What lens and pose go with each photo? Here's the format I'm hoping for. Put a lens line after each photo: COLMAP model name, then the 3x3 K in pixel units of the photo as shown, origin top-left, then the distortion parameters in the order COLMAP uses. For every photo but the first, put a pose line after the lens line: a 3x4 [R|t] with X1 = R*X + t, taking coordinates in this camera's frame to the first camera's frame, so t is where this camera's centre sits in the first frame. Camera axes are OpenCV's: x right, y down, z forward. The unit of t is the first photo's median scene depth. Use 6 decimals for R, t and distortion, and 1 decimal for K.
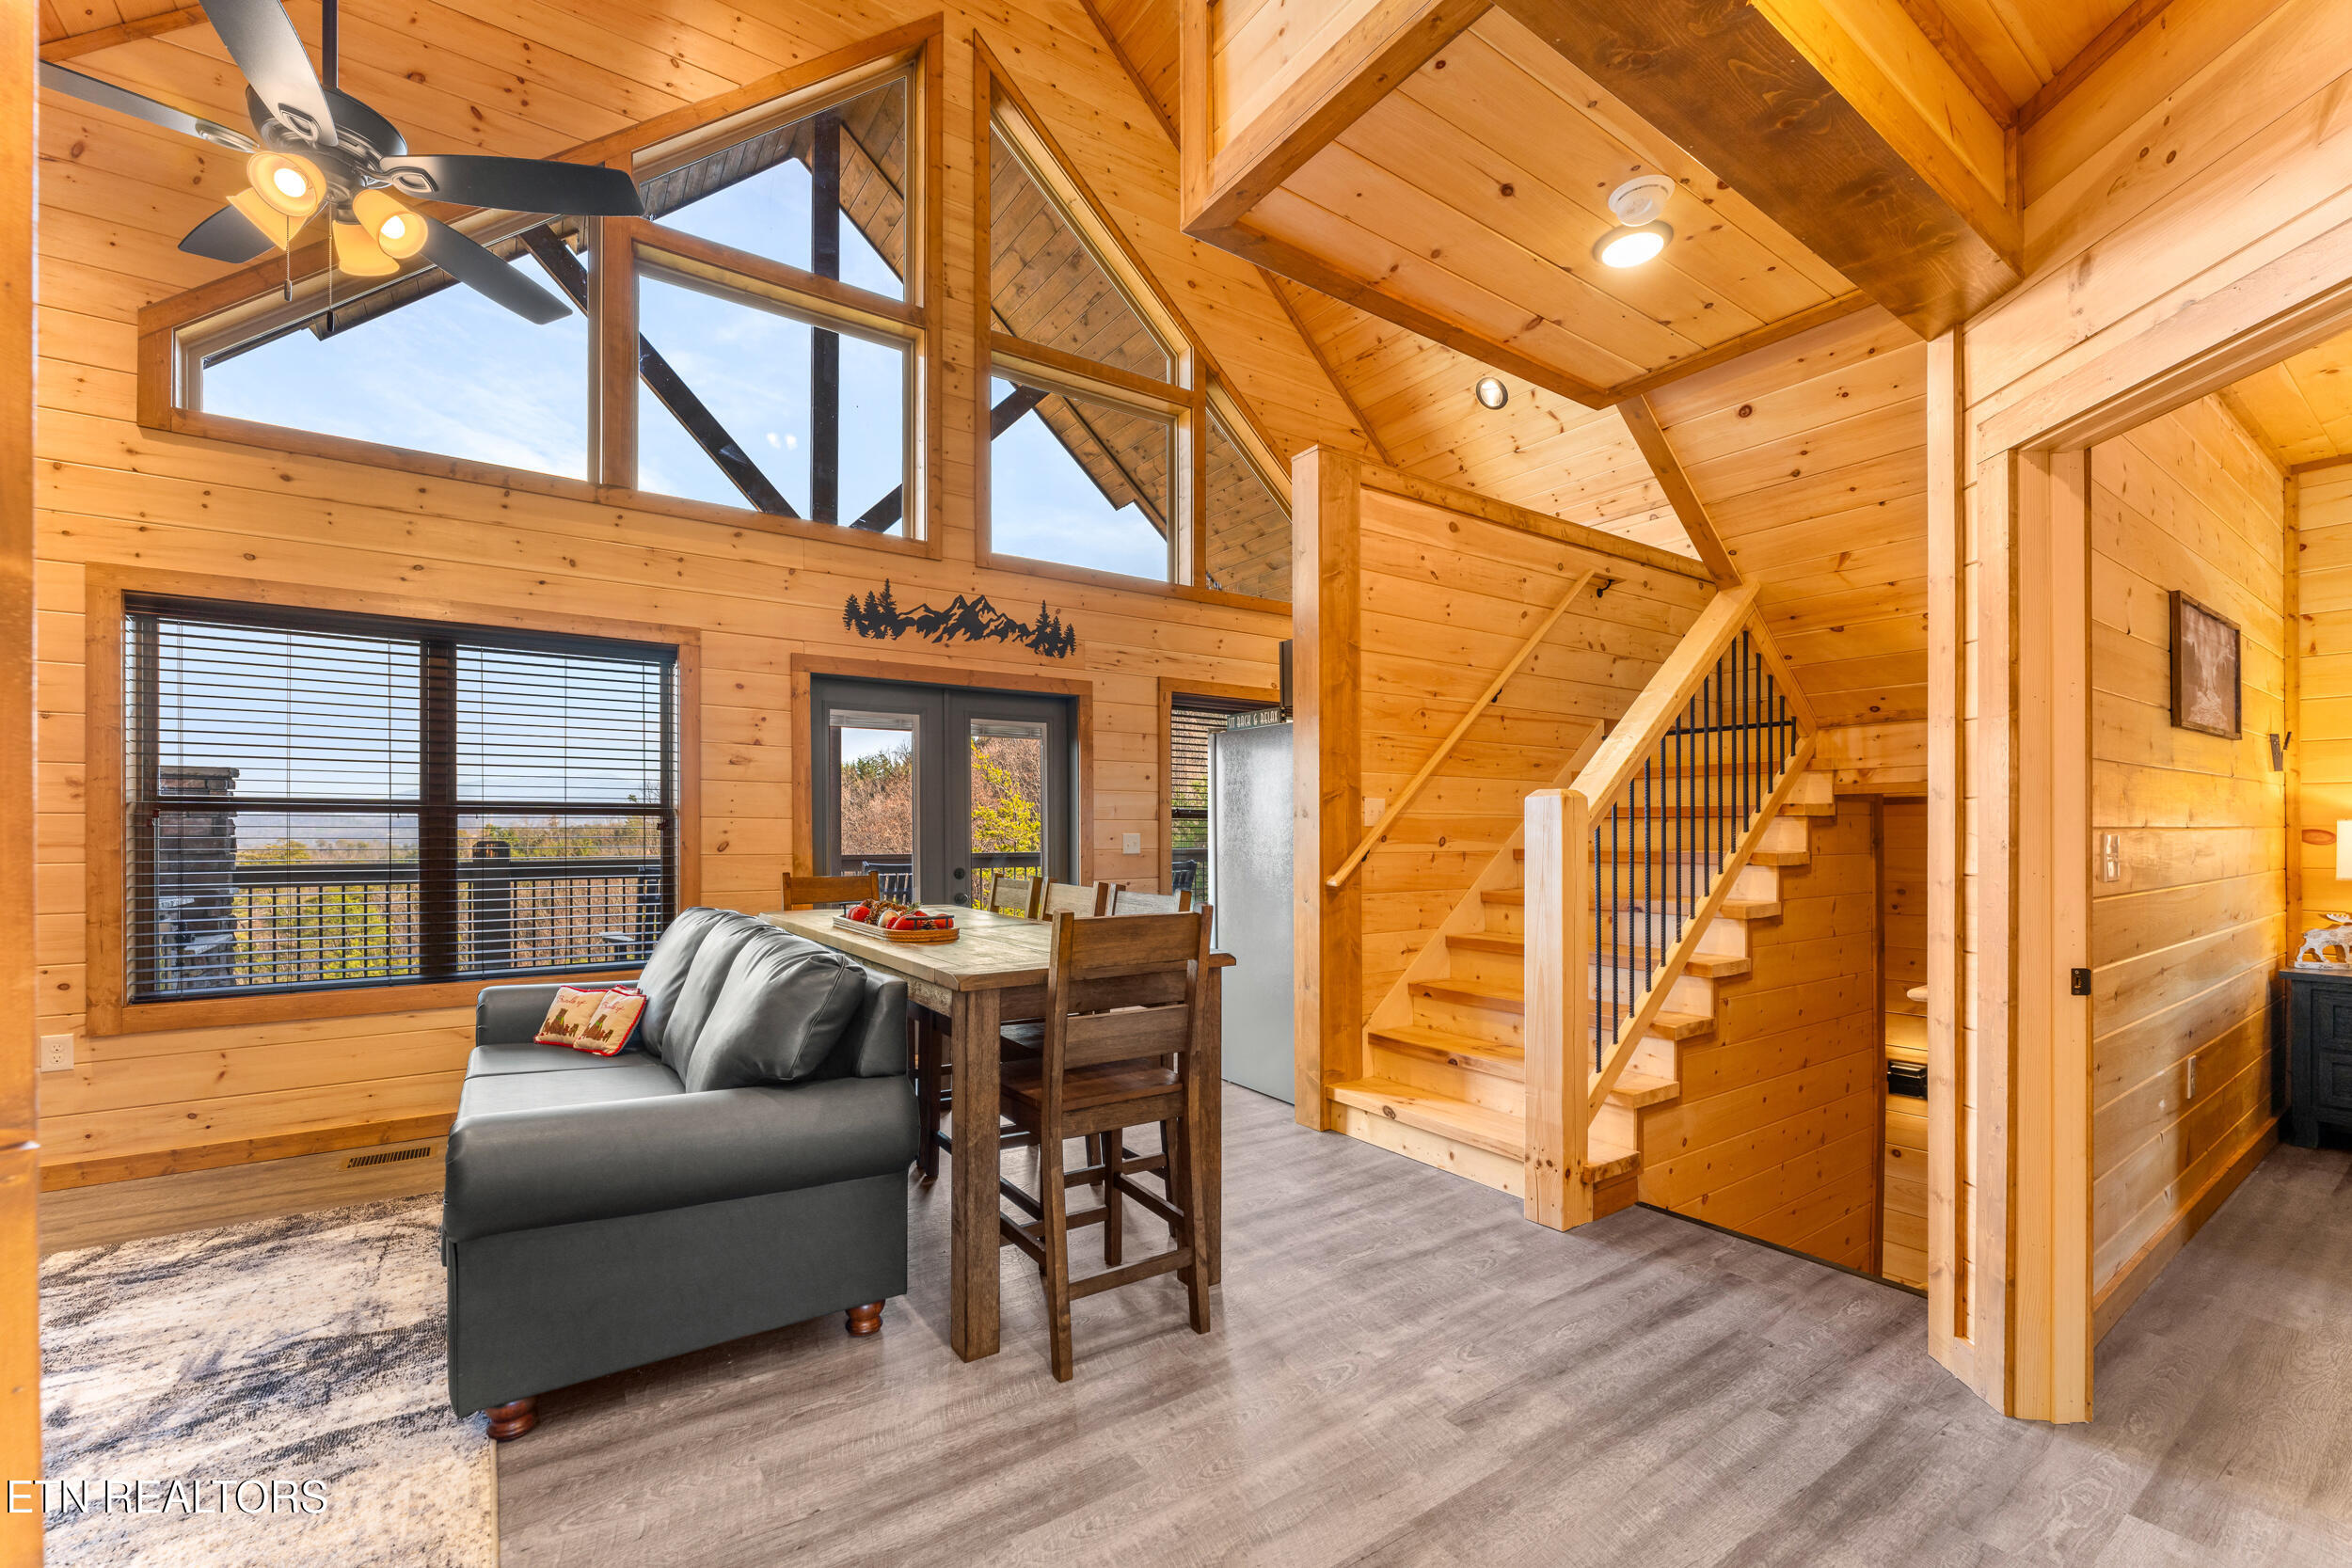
lens RADIAL K [[960.2, 0, 1154.9], [0, 960.2, 852.2], [0, 0, 1]] dist [0.001737, -0.000756]
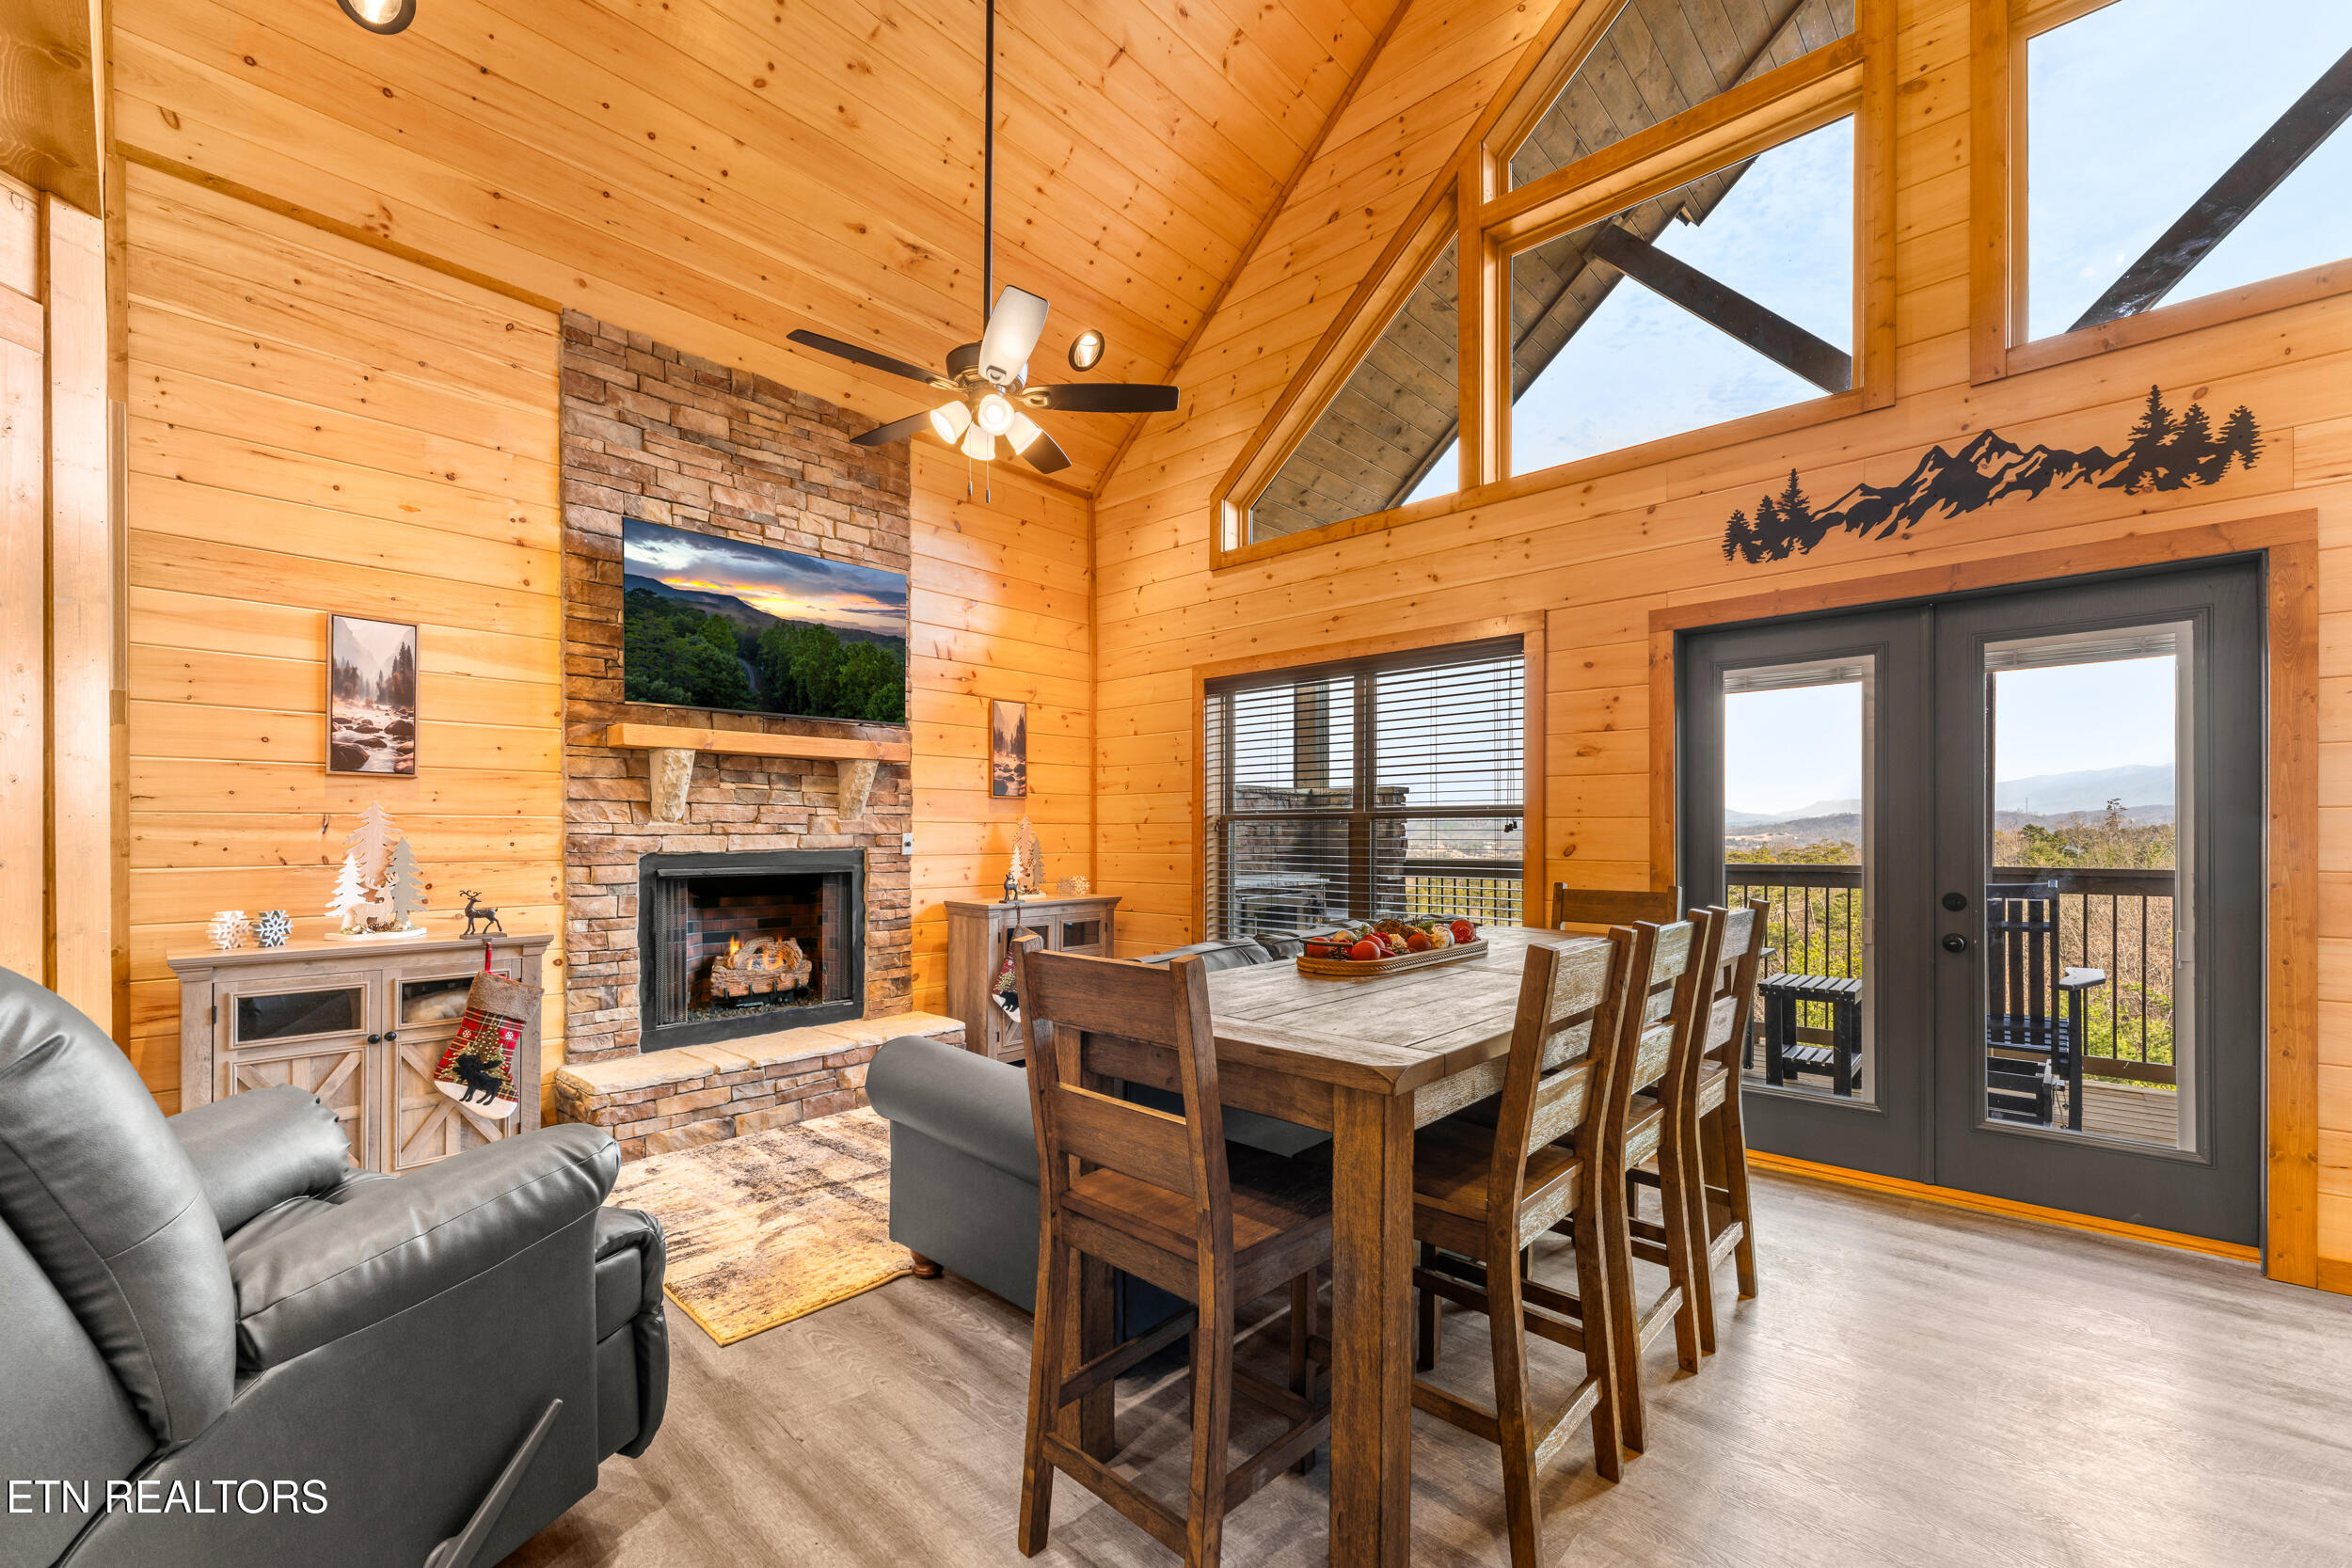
lens RADIAL K [[960.2, 0, 1140.6], [0, 960.2, 839.3], [0, 0, 1]] dist [0.001737, -0.000756]
pose [[0.212508, 0.005654, -0.977143, 0.324985], [-0.018792, 0.999822, 0.001699, -0.010648], [0.976979, 0.018001, 0.212577, 0.428716]]
